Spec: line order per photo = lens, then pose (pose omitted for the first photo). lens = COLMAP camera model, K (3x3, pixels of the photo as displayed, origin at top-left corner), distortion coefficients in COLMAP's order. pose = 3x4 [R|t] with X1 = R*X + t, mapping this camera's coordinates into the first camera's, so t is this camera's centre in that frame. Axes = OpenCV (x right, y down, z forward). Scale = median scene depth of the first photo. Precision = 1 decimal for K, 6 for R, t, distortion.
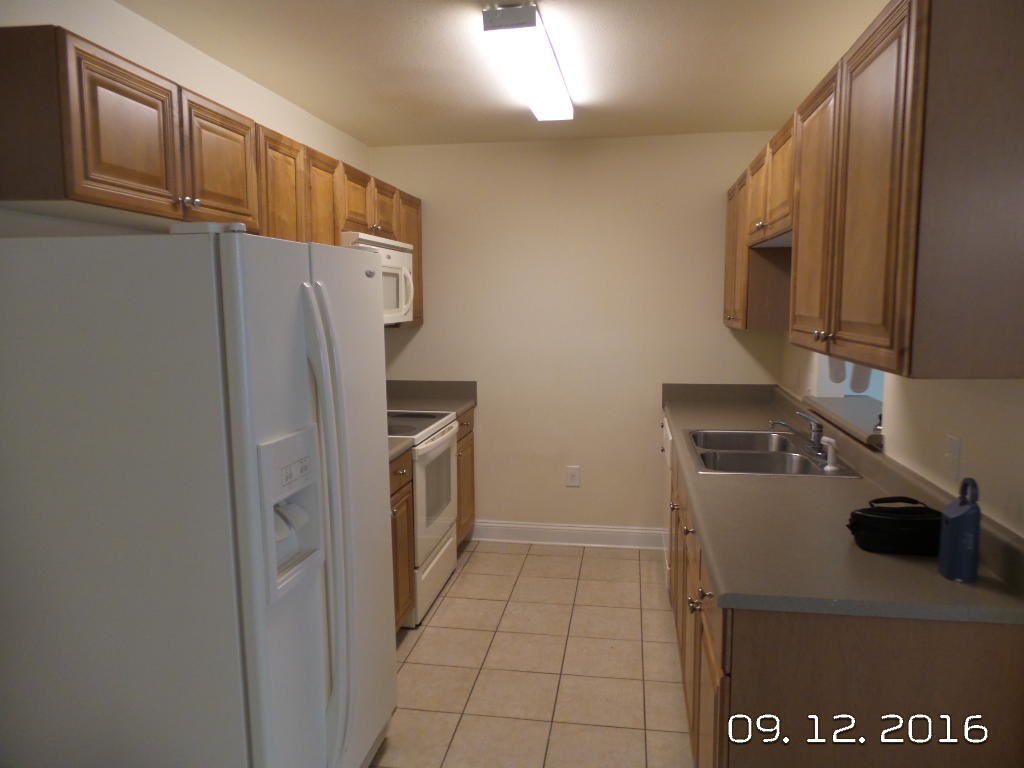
lens RADIAL K [[709.2, 0, 529.2], [0, 709.2, 378.5], [0, 0, 1]] dist [-0.002819, 0.001169]
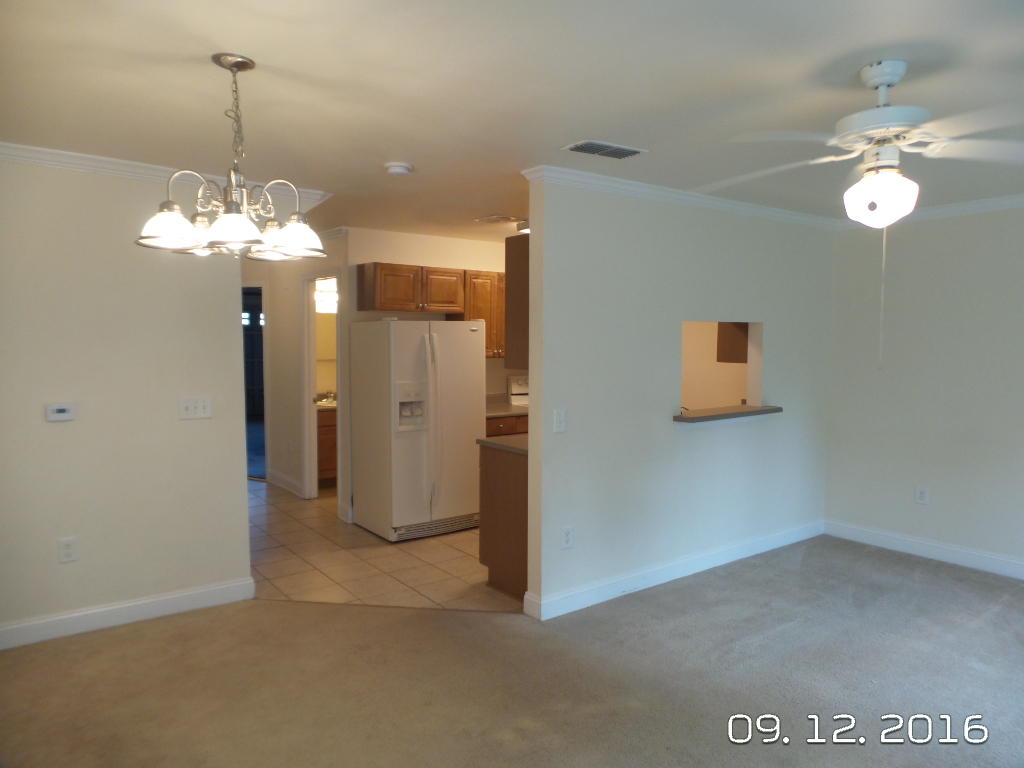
lens RADIAL K [[709.2, 0, 516.5], [0, 709.2, 382.2], [0, 0, 1]] dist [-0.002819, 0.001169]
pose [[0.711922, 0.046333, -0.700729, 1.141959], [-0.079966, 0.996679, -0.015342, 0.045557], [0.697691, 0.066957, 0.713263, -0.478609]]
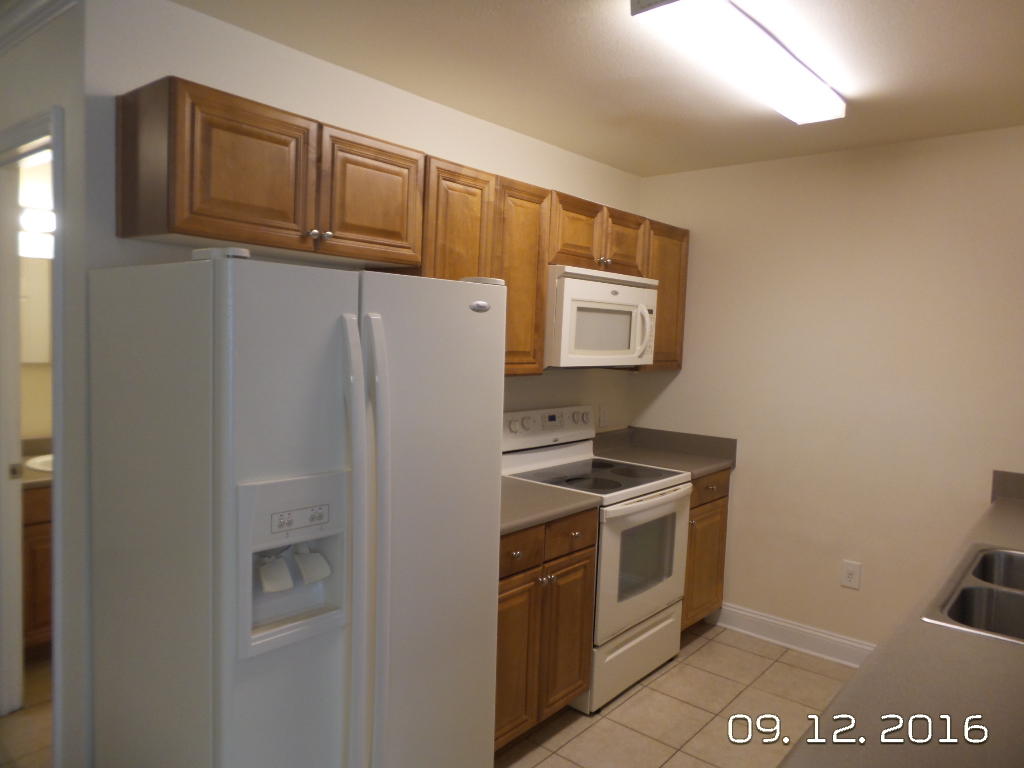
lens RADIAL K [[709.2, 0, 522.1], [0, 709.2, 381.1], [0, 0, 1]] dist [-0.002819, 0.001169]
pose [[0.852758, 0.064786, -0.518272, 0.194165], [-0.092753, 0.995290, -0.028201, -0.023912], [0.514004, 0.072120, 0.854751, 0.185224]]
